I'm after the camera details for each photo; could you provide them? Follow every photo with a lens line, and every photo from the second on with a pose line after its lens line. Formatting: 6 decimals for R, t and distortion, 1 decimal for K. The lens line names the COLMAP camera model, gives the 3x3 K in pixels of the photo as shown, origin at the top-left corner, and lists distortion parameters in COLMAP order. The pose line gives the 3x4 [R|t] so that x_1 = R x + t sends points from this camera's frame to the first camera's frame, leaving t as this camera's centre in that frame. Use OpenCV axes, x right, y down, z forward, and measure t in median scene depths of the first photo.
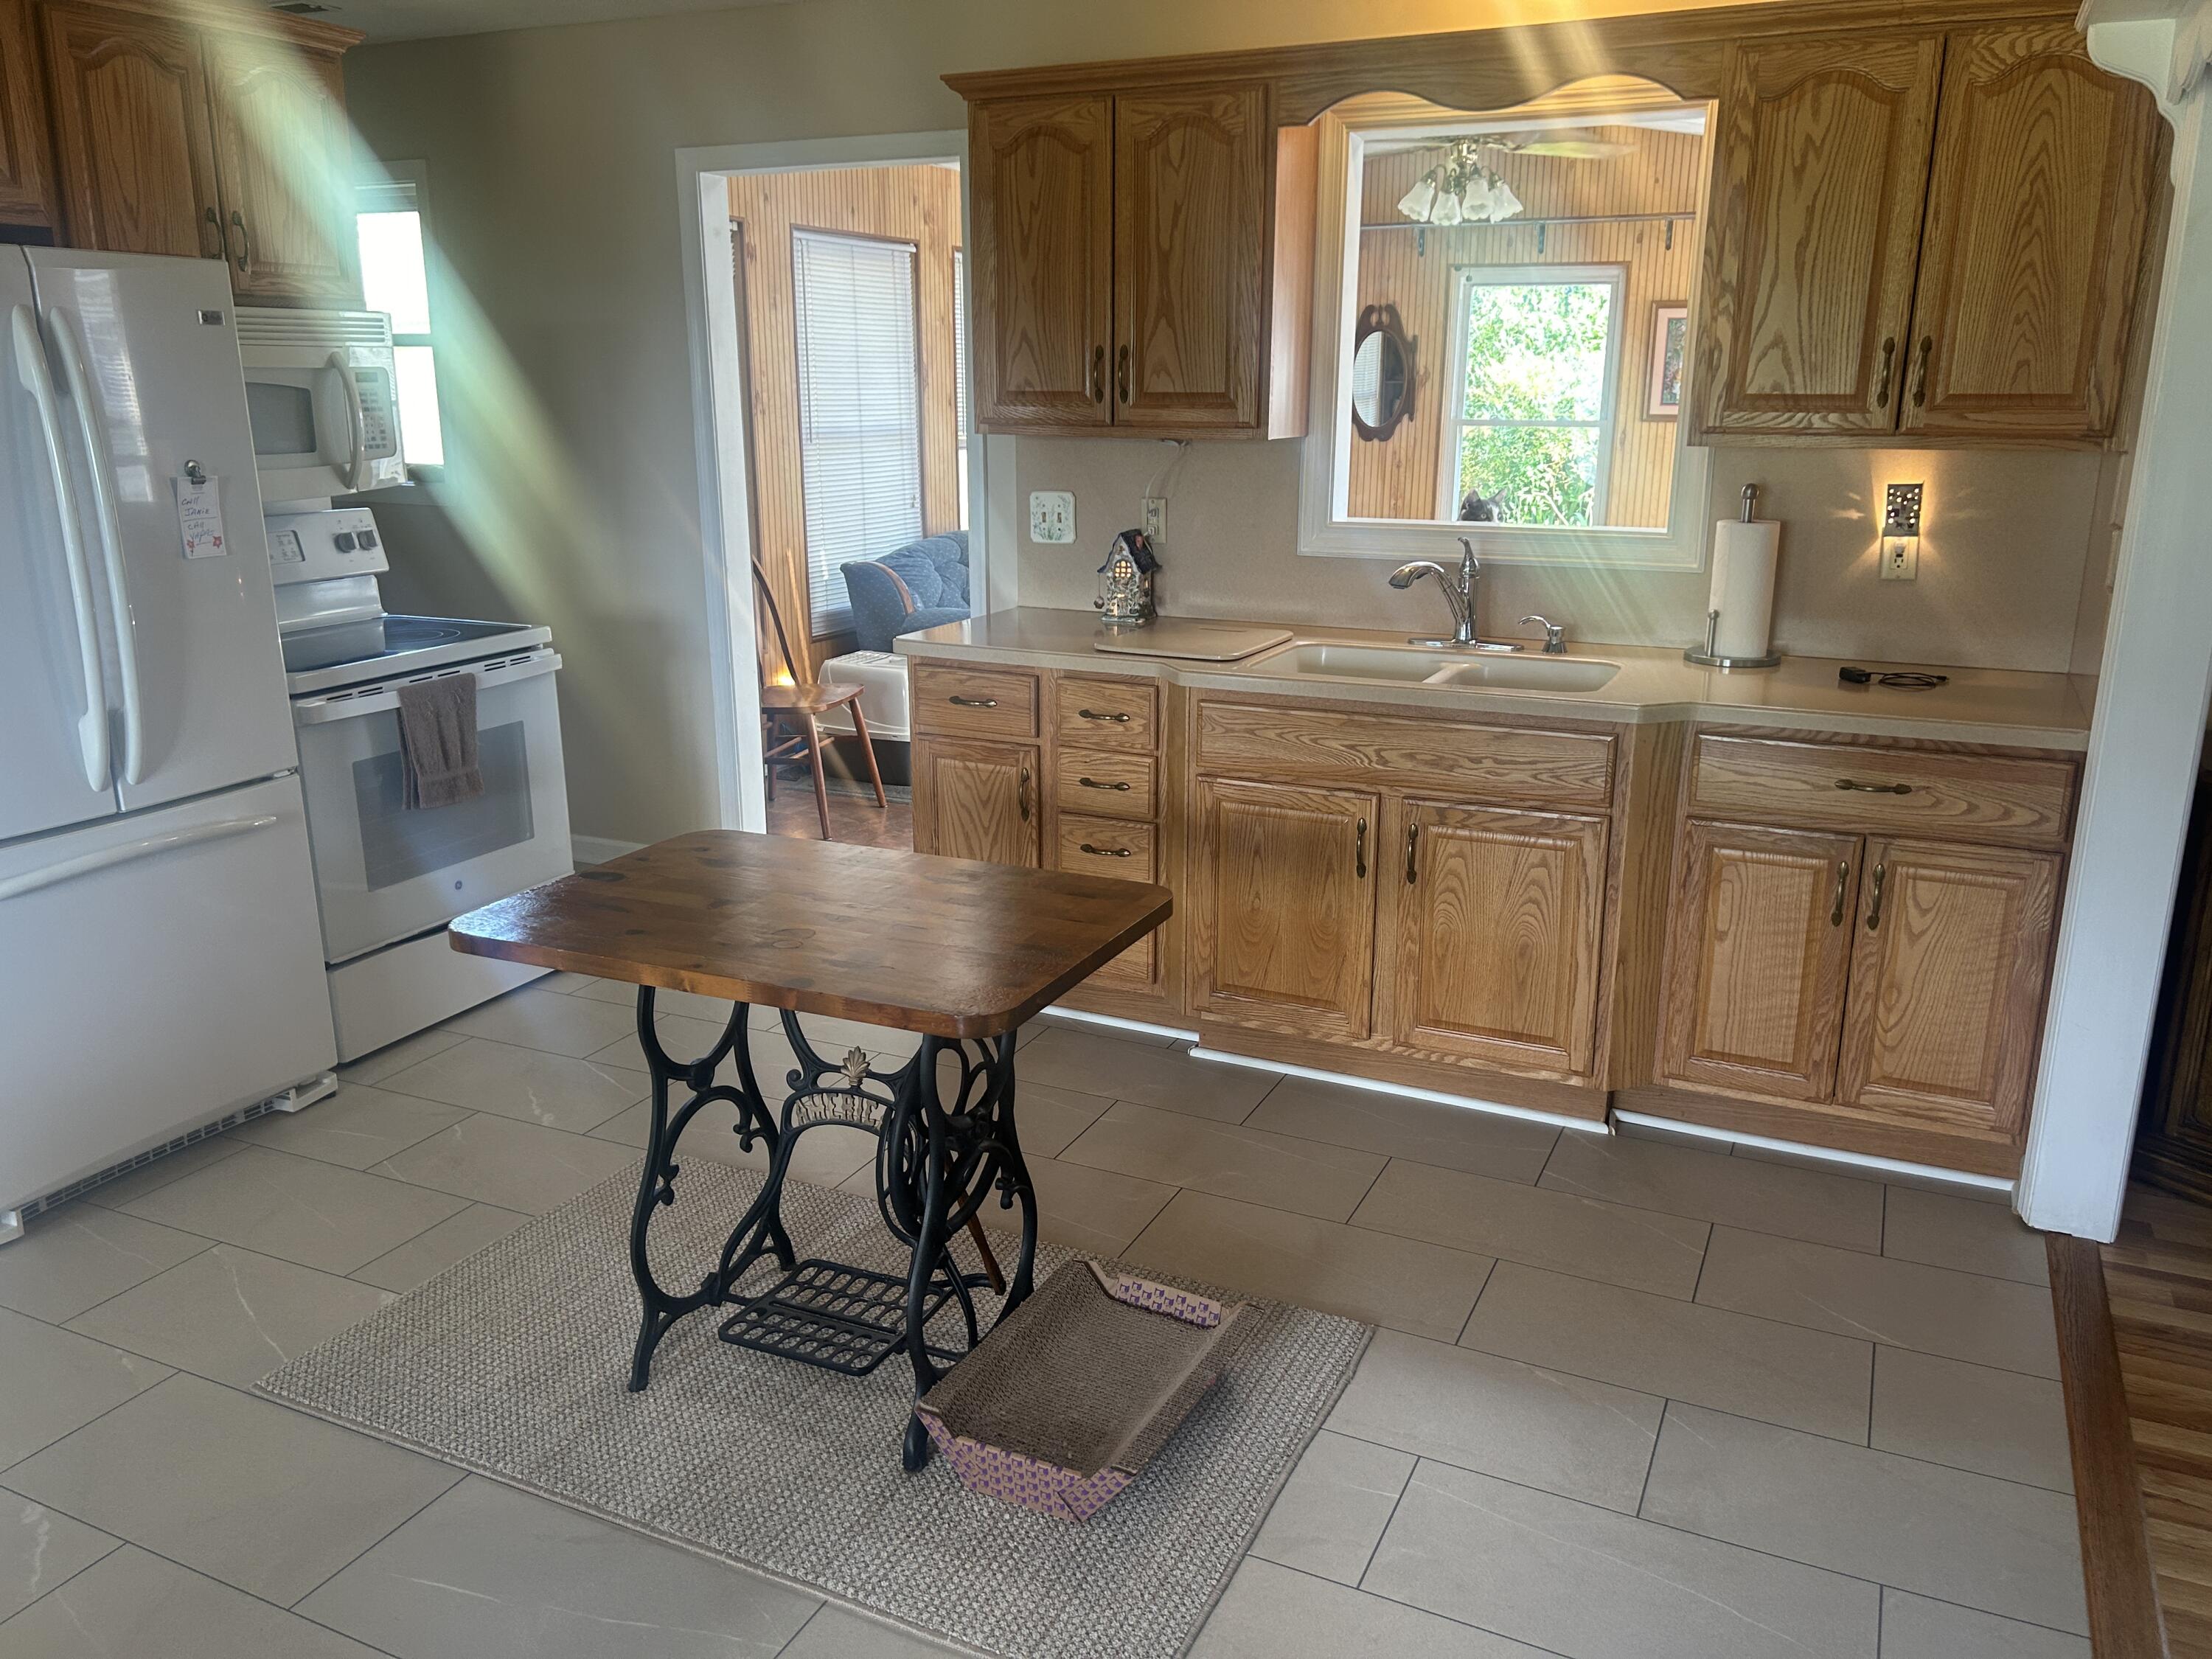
lens RADIAL K [[1668.8, 0, 1101.3], [0, 1668.8, 820.4], [0, 0, 1]] dist [0.062240, -0.068727]
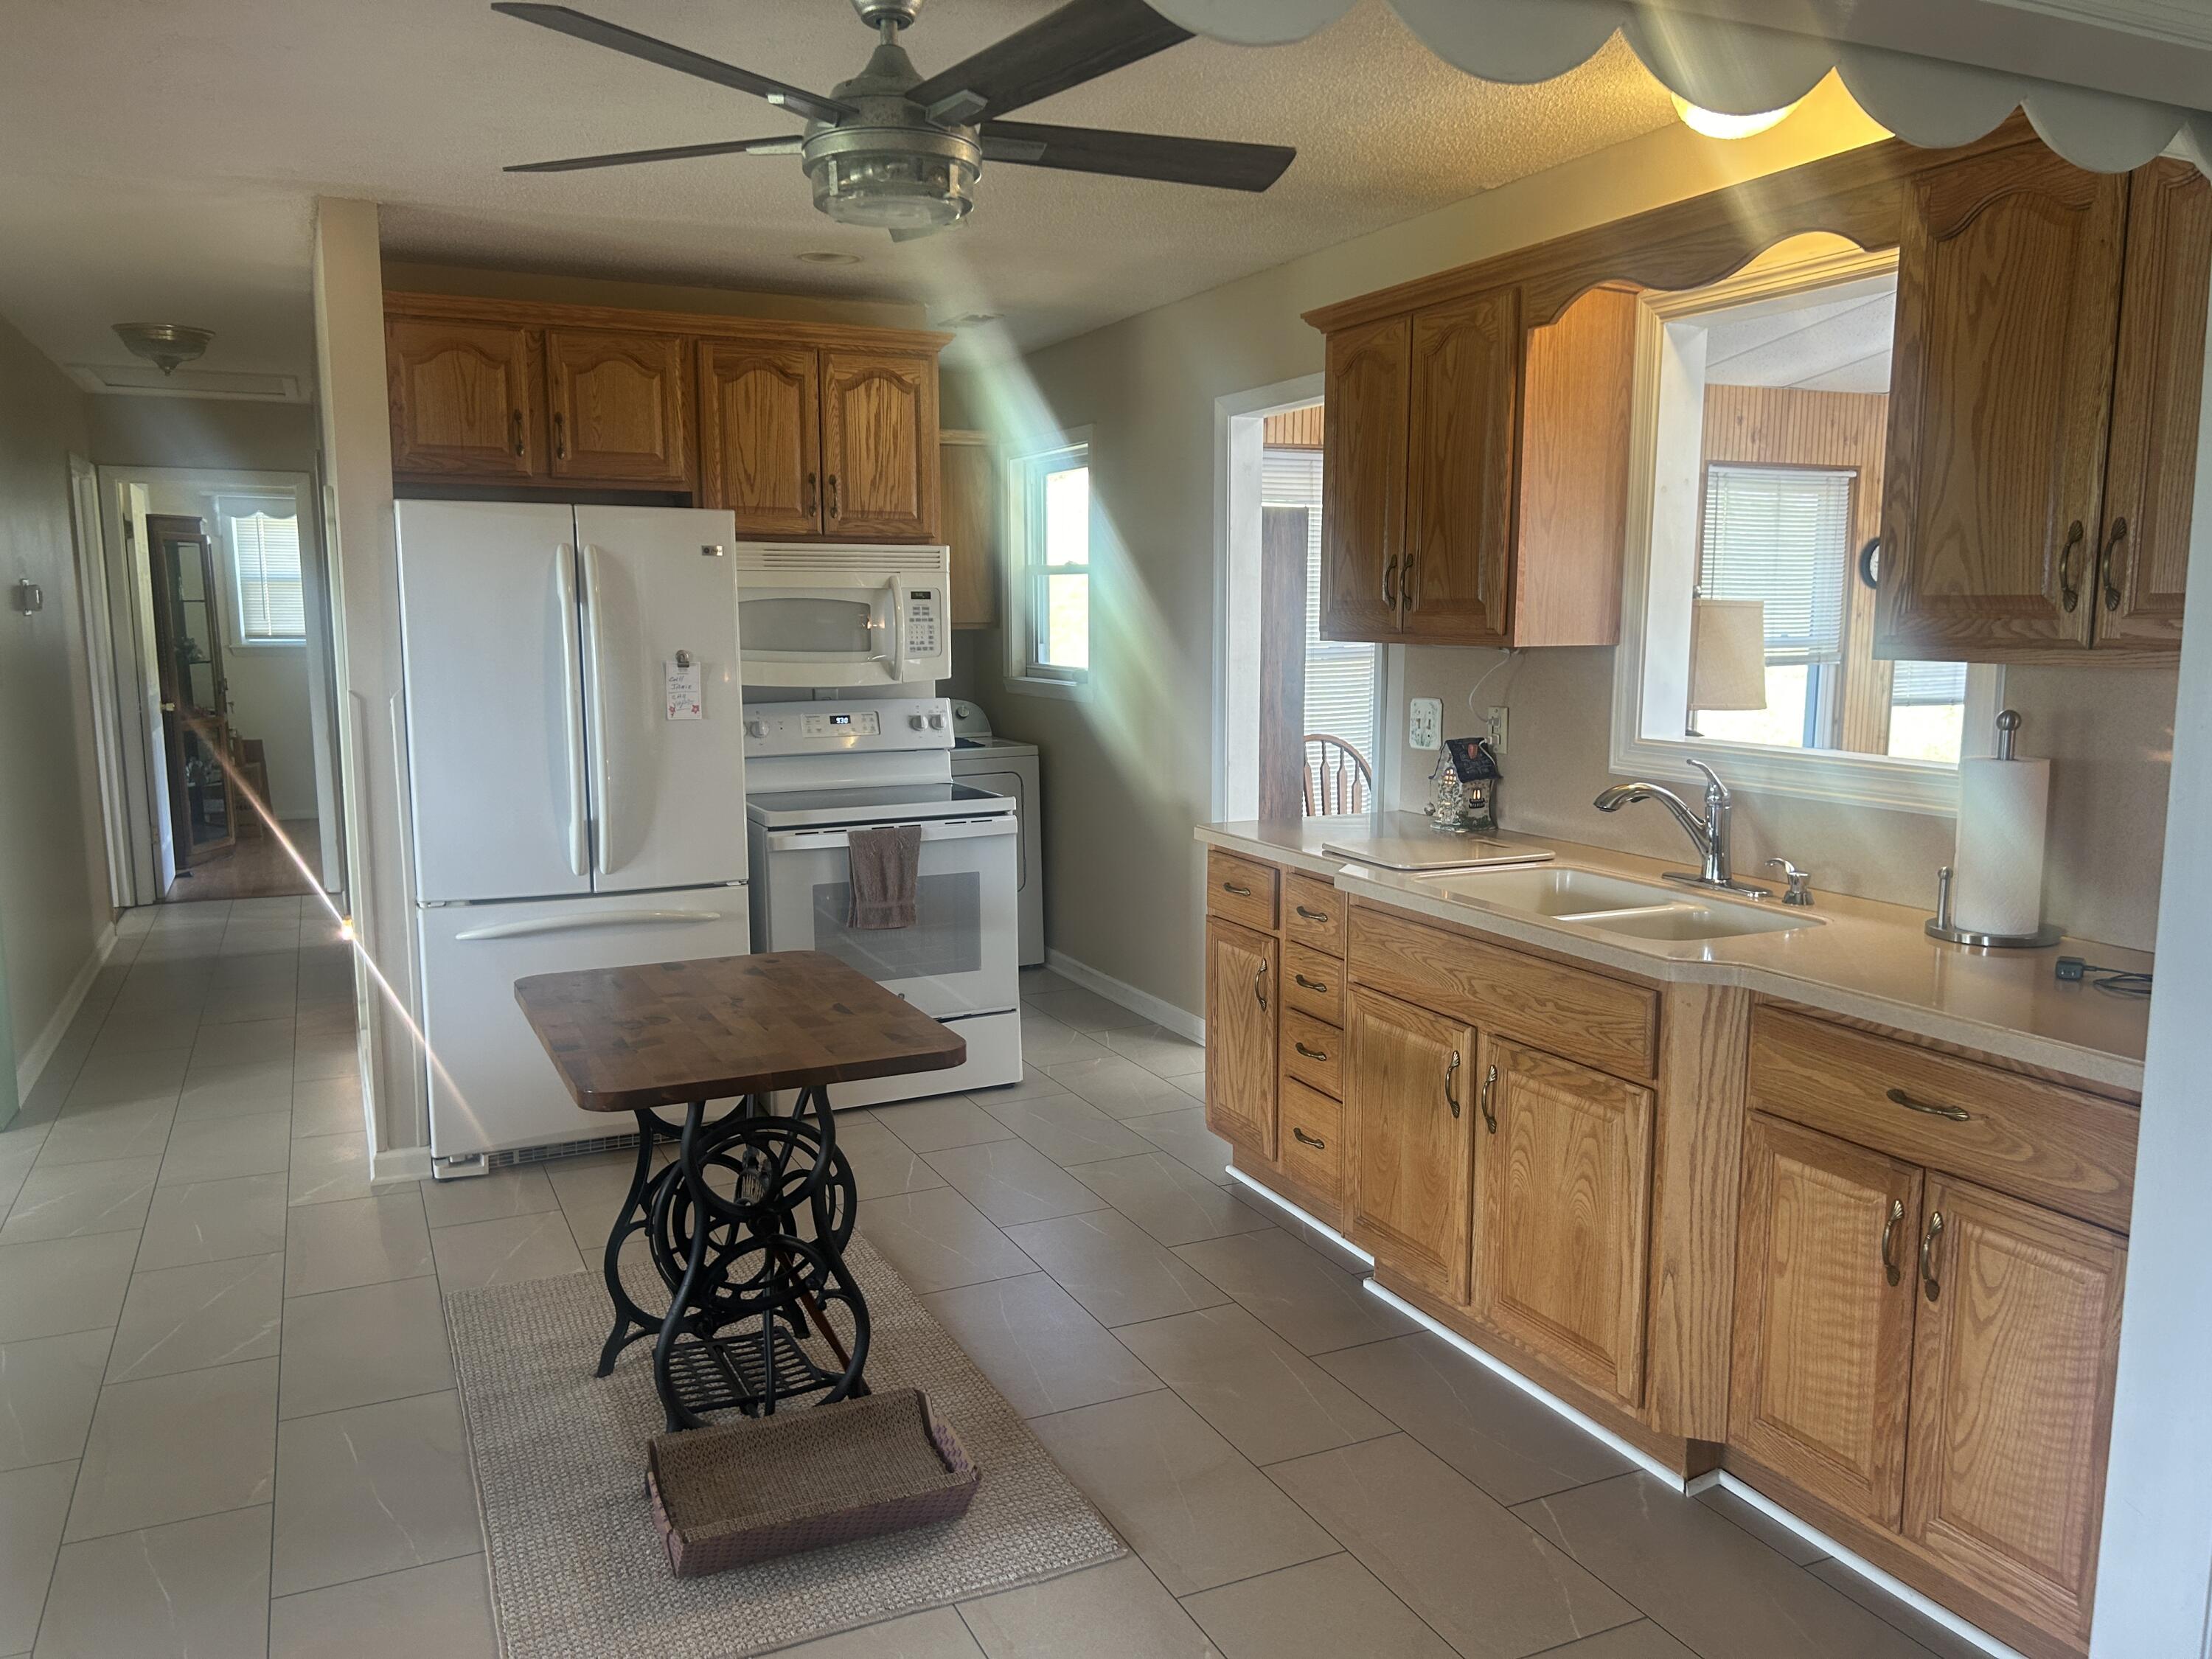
lens RADIAL K [[1668.8, 0, 1103.8], [0, 1668.8, 843.2], [0, 0, 1]] dist [0.062240, -0.068727]
pose [[0.767695, 0.087191, -0.634856, 0.613427], [-0.159906, 0.985425, -0.058027, -0.031062], [0.620544, 0.146064, 0.770448, 0.169984]]
